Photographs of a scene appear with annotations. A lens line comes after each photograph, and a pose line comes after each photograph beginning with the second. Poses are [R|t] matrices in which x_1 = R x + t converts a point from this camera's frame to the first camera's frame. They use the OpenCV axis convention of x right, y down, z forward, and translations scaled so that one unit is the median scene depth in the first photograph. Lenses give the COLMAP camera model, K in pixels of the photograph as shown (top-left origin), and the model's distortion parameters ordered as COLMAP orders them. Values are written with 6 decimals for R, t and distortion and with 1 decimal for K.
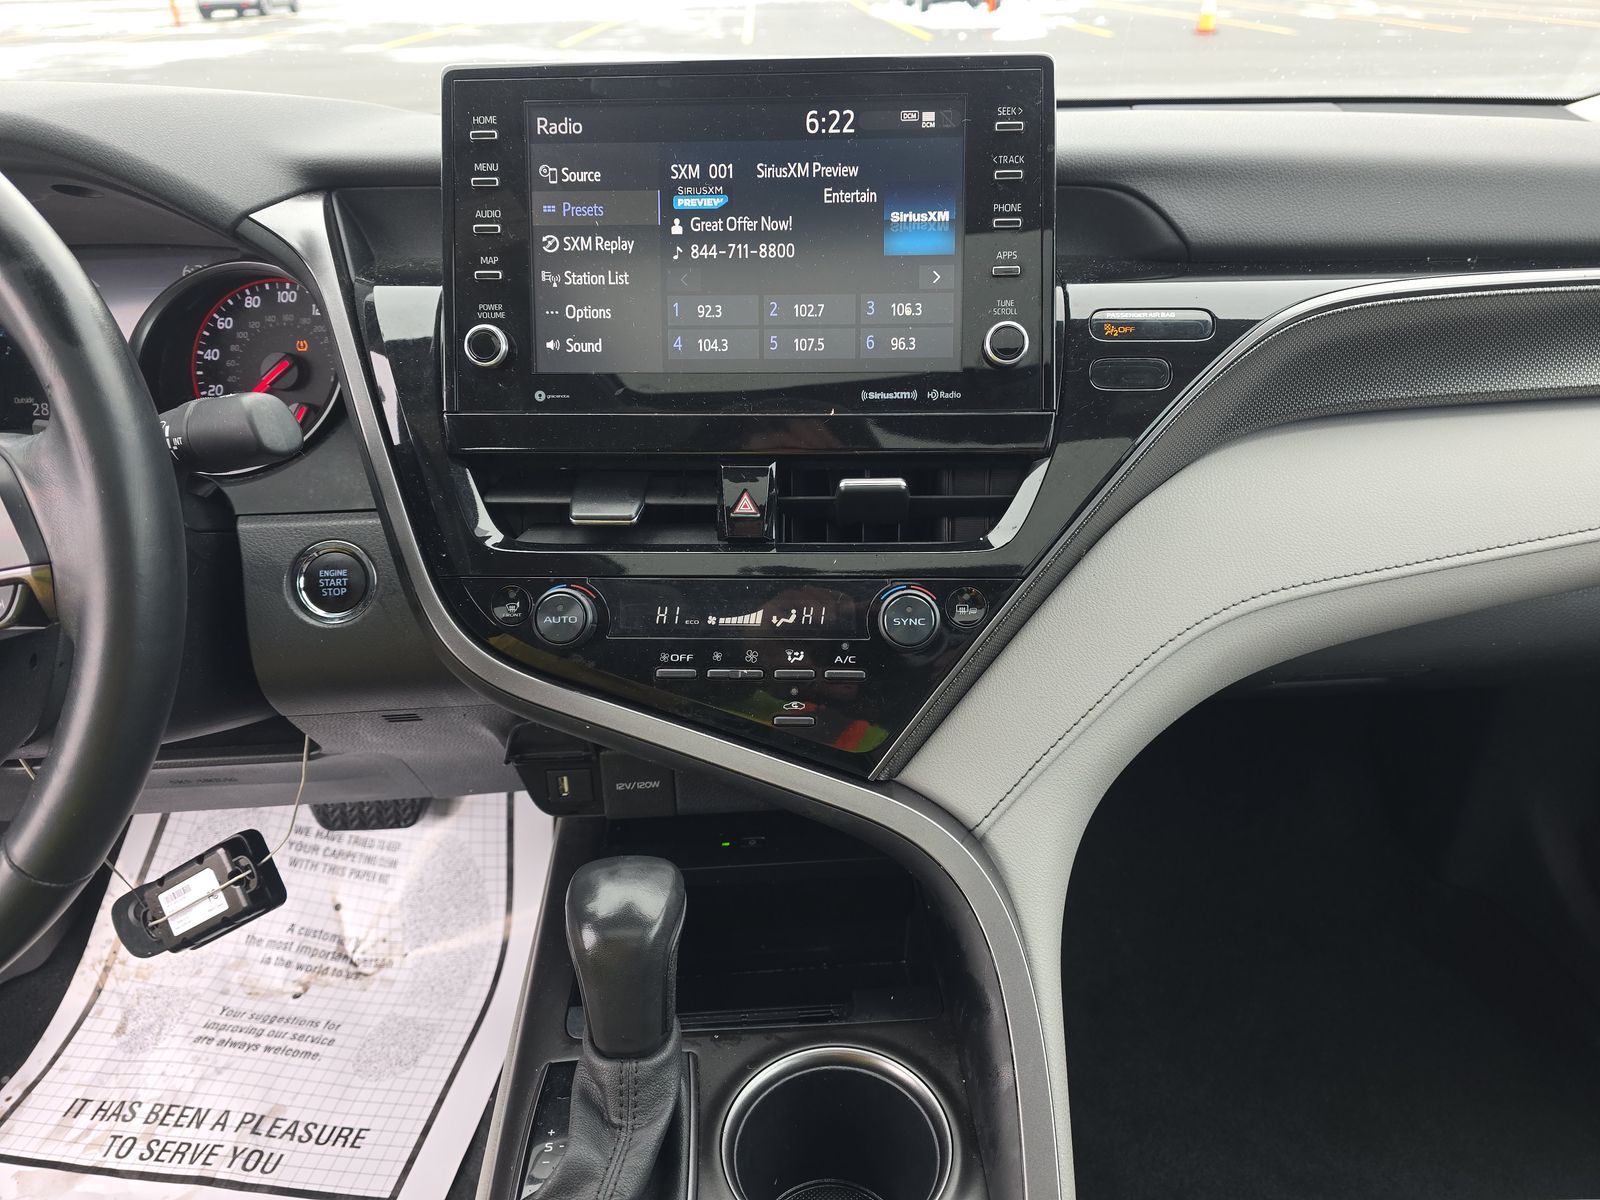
lens RADIAL K [[1084.4, 0, 806.6], [0, 1084.4, 584.3], [0, 0, 1]] dist [-0.002595, 0.002171]
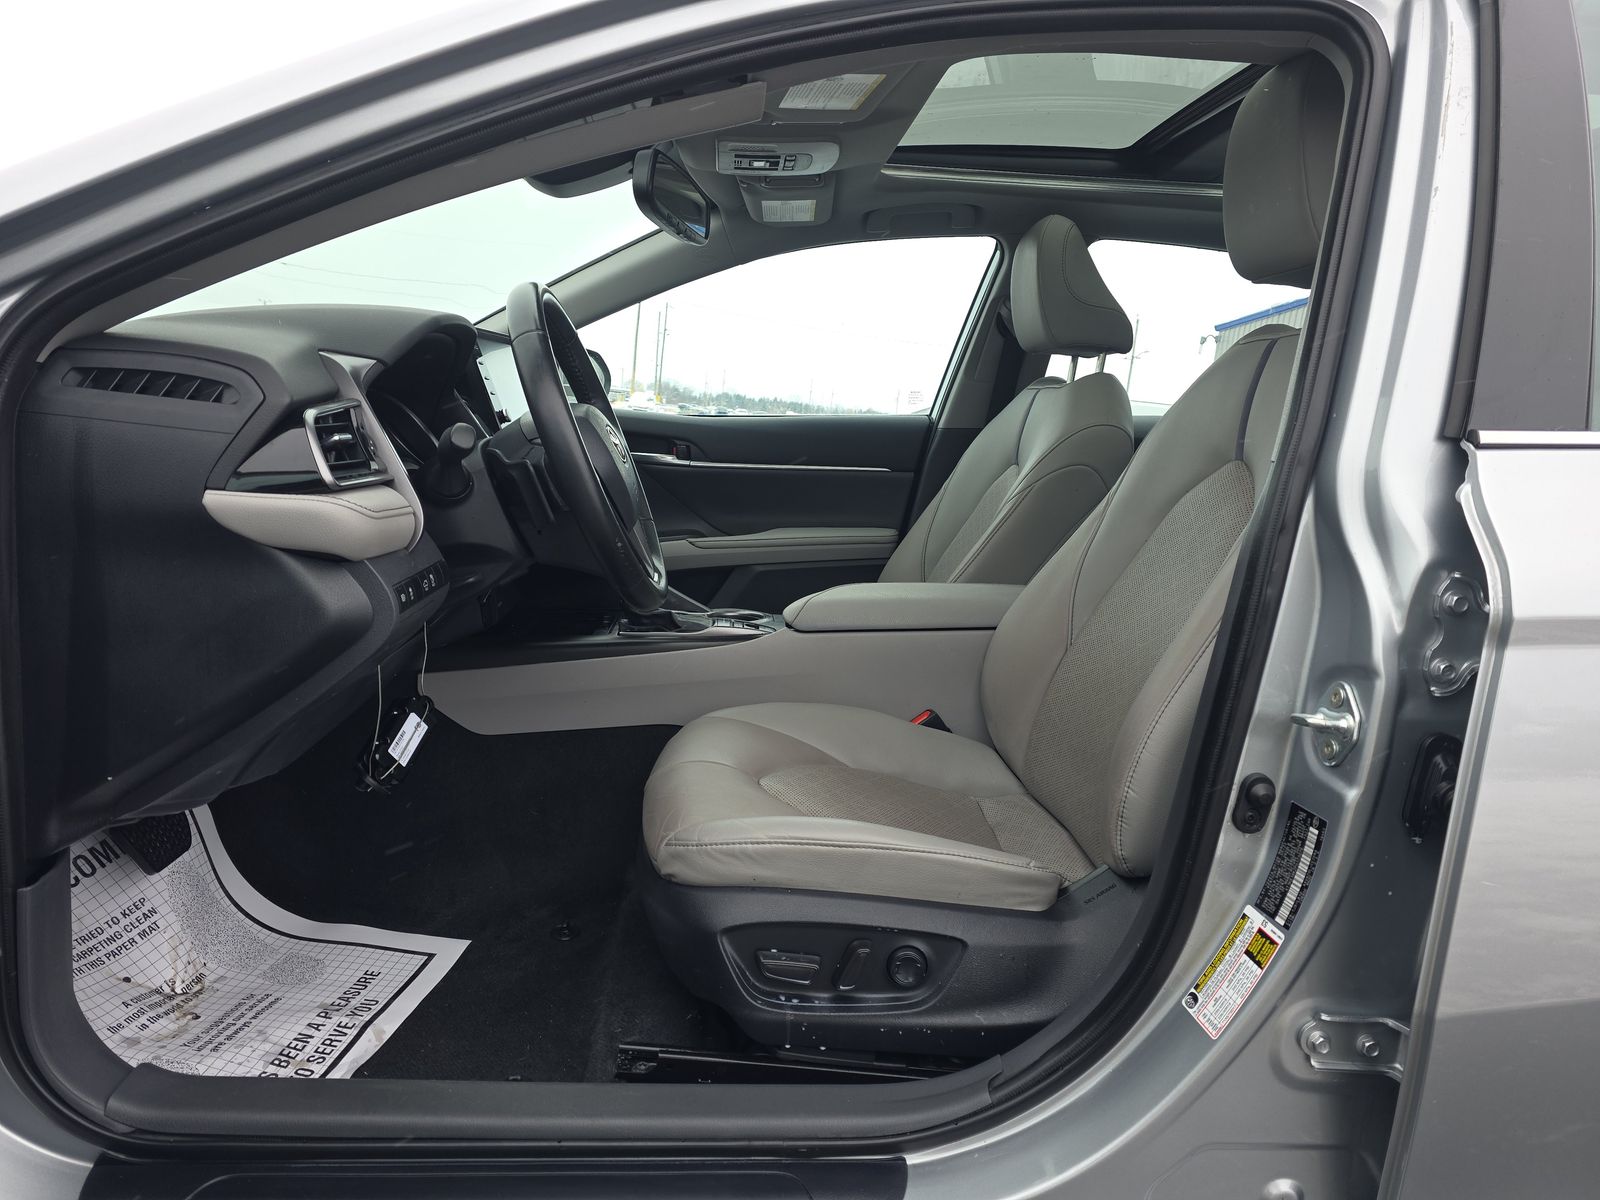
lens RADIAL K [[1084.4, 0, 800.4], [0, 1084.4, 603.6], [0, 0, 1]] dist [-0.002595, 0.002171]
pose [[0.026565, -0.195747, 0.980295, -1.589935], [0.381814, 0.908279, 0.171020, 0.022098], [-0.923857, 0.369747, 0.098867, 0.117739]]
